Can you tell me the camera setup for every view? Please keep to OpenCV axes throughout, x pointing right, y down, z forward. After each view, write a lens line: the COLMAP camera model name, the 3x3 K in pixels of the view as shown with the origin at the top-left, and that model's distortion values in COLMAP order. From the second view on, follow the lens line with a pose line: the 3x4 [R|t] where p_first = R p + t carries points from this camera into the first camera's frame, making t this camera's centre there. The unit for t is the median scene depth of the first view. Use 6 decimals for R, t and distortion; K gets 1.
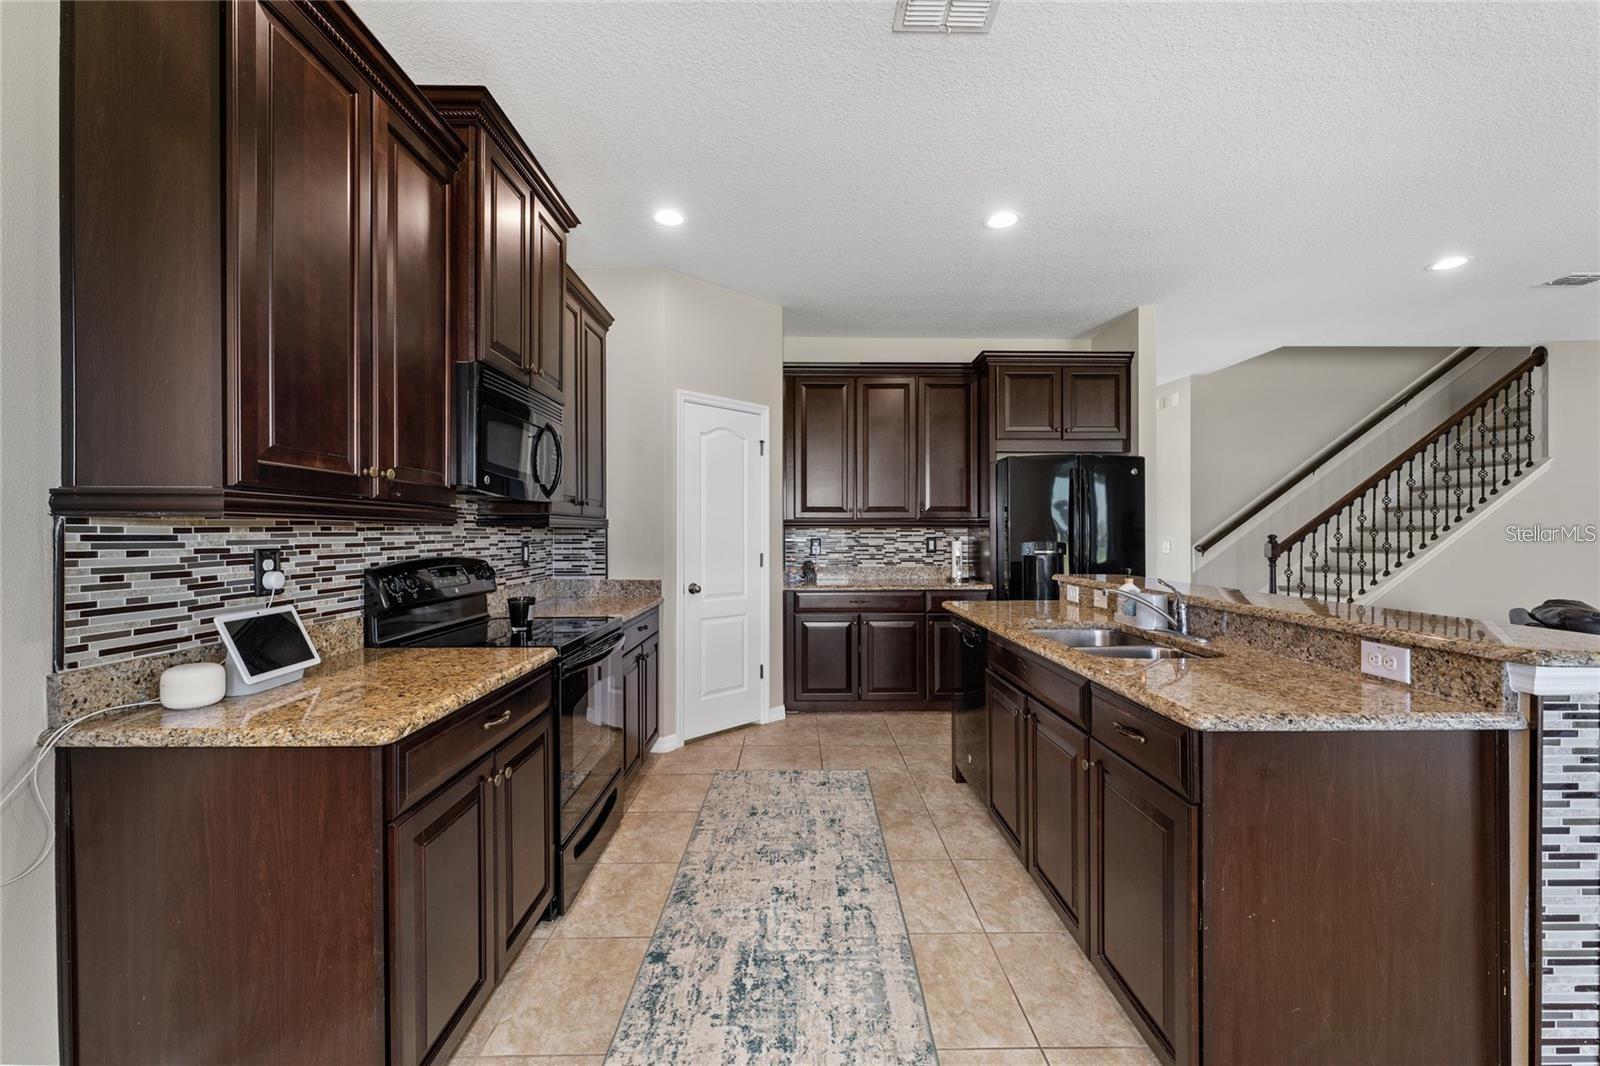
lens RADIAL K [[646.5, 0, 802.1], [0, 646.5, 523.7], [0, 0, 1]] dist [-0.000133, -0.000659]
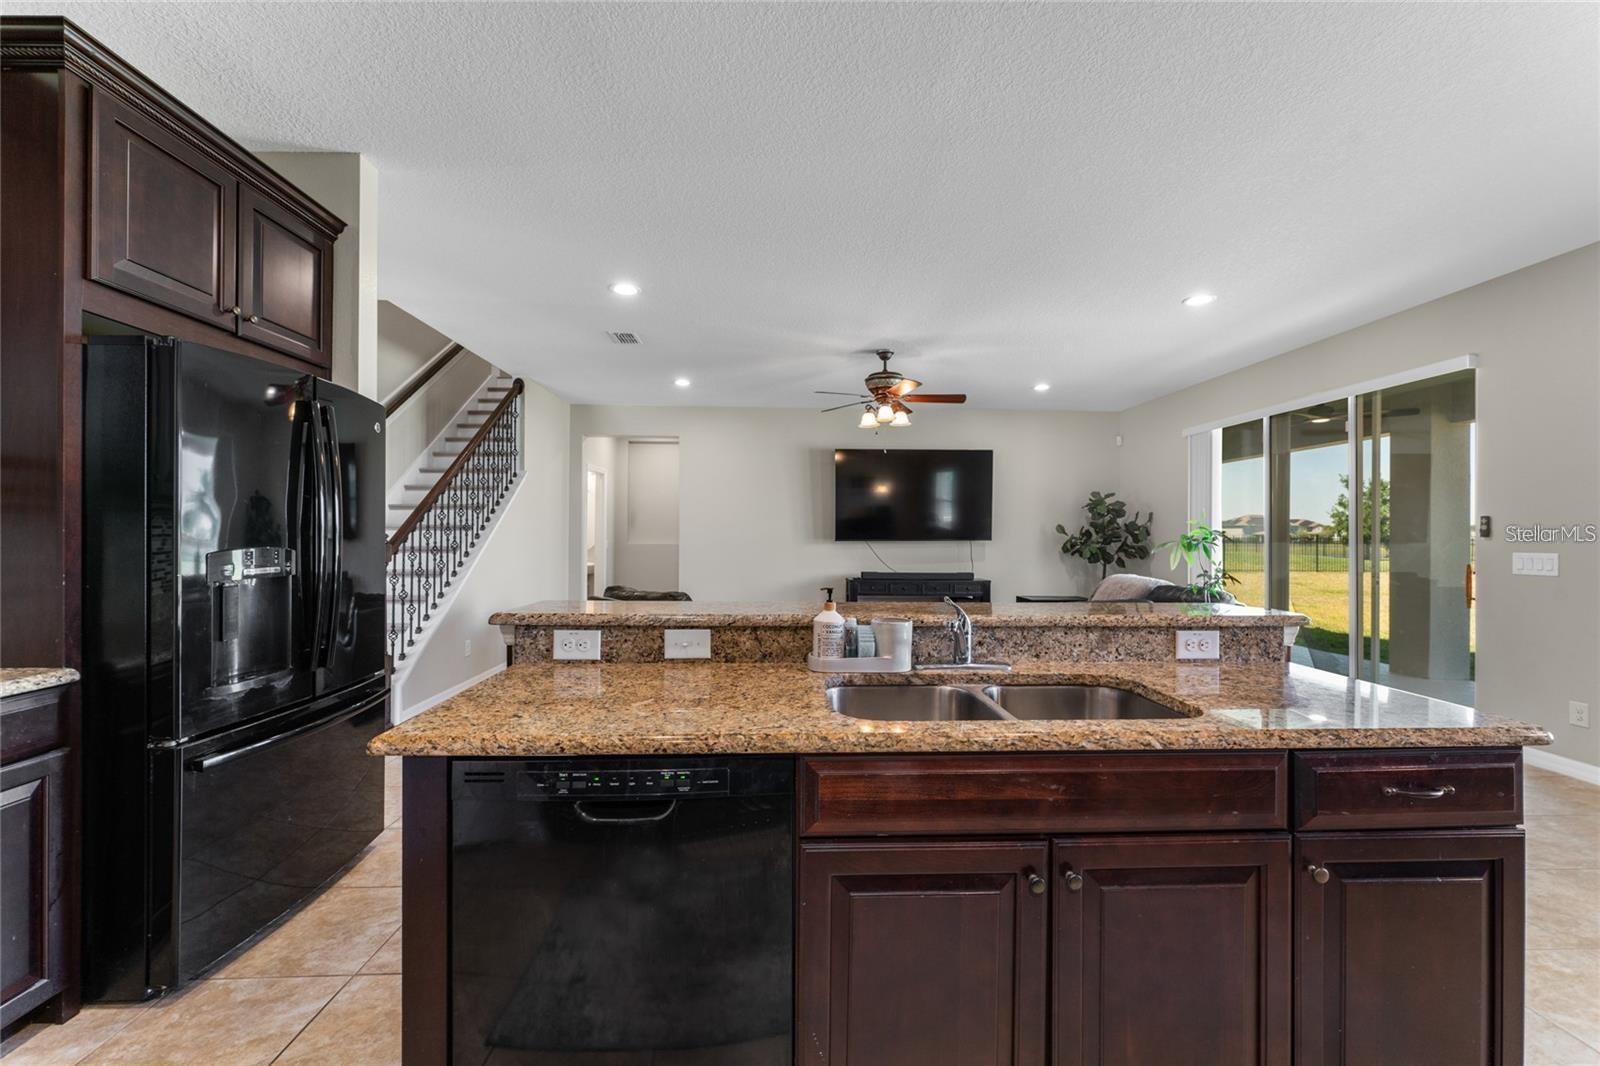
lens RADIAL K [[646.5, 0, 803.5], [0, 646.5, 536.0], [0, 0, 1]] dist [-0.000133, -0.000659]
pose [[-0.030463, -0.001456, 0.999535, -0.251923], [-0.021685, 0.999765, 0.000796, 0.026130], [-0.999301, -0.021650, -0.030488, 1.677936]]
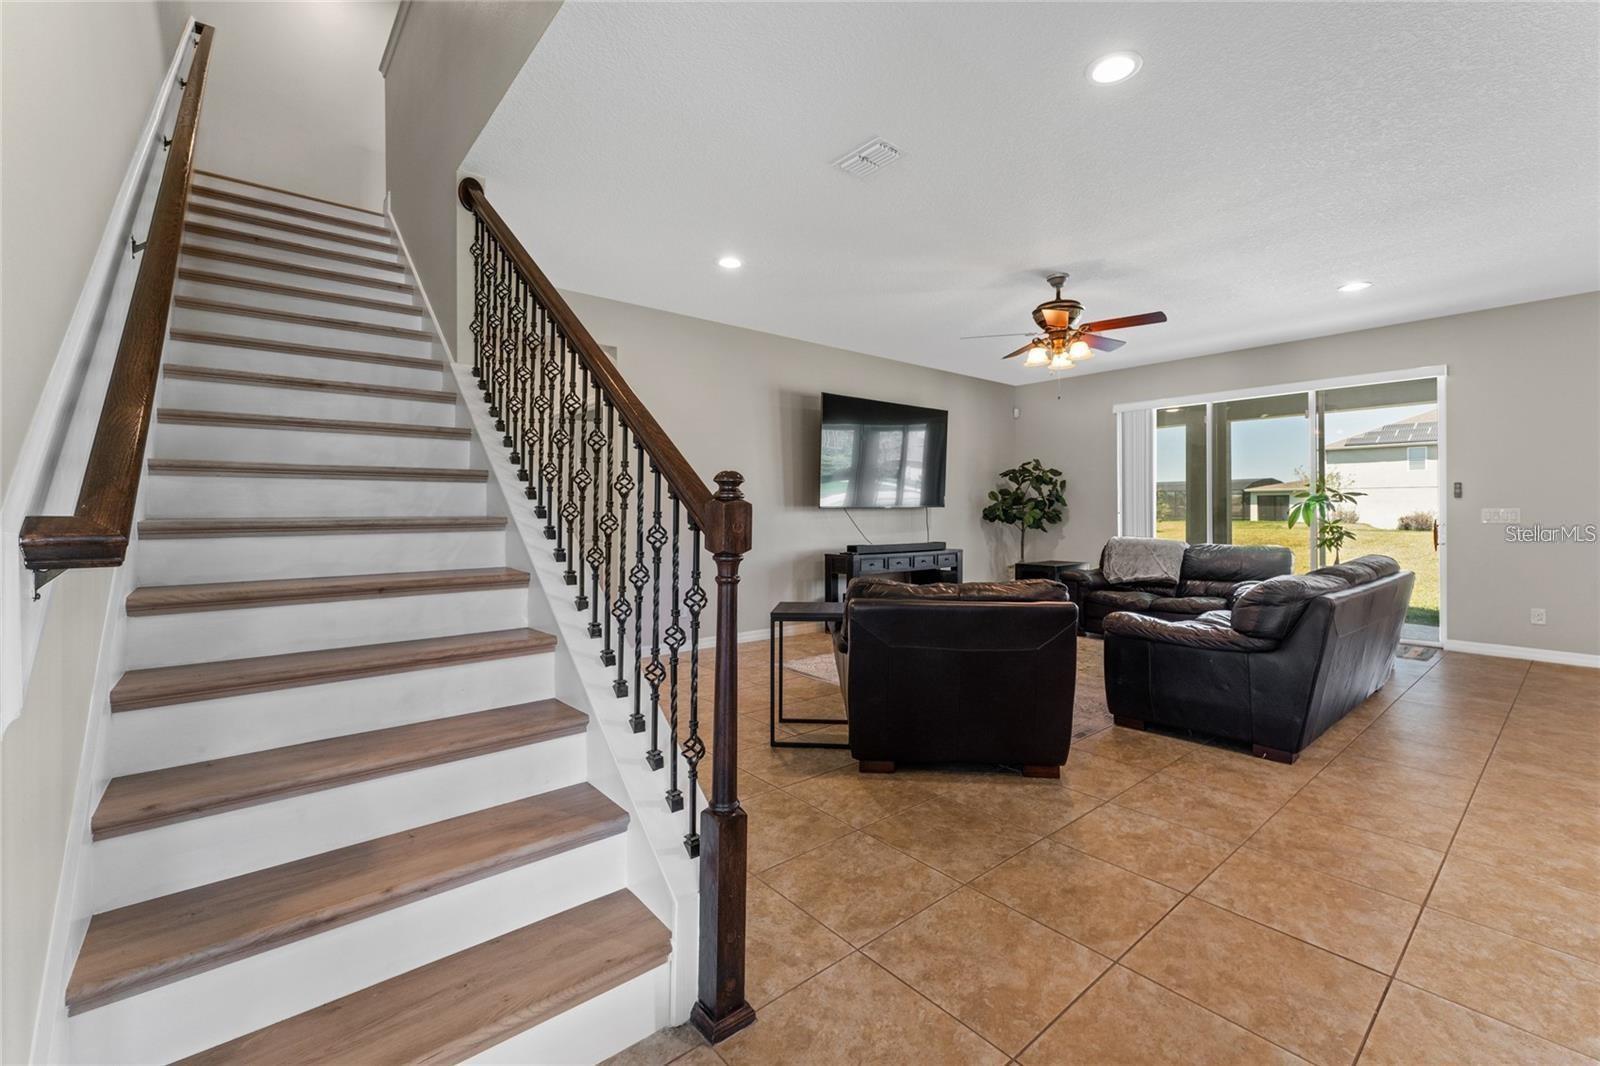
lens RADIAL K [[646.5, 0, 811.6], [0, 646.5, 531.9], [0, 0, 1]] dist [-0.000133, -0.000659]
pose [[-0.626087, -0.025931, 0.779322, 1.585061], [-0.011522, 0.999645, 0.024006, 0.111942], [-0.779668, 0.006050, -0.626163, 3.800324]]
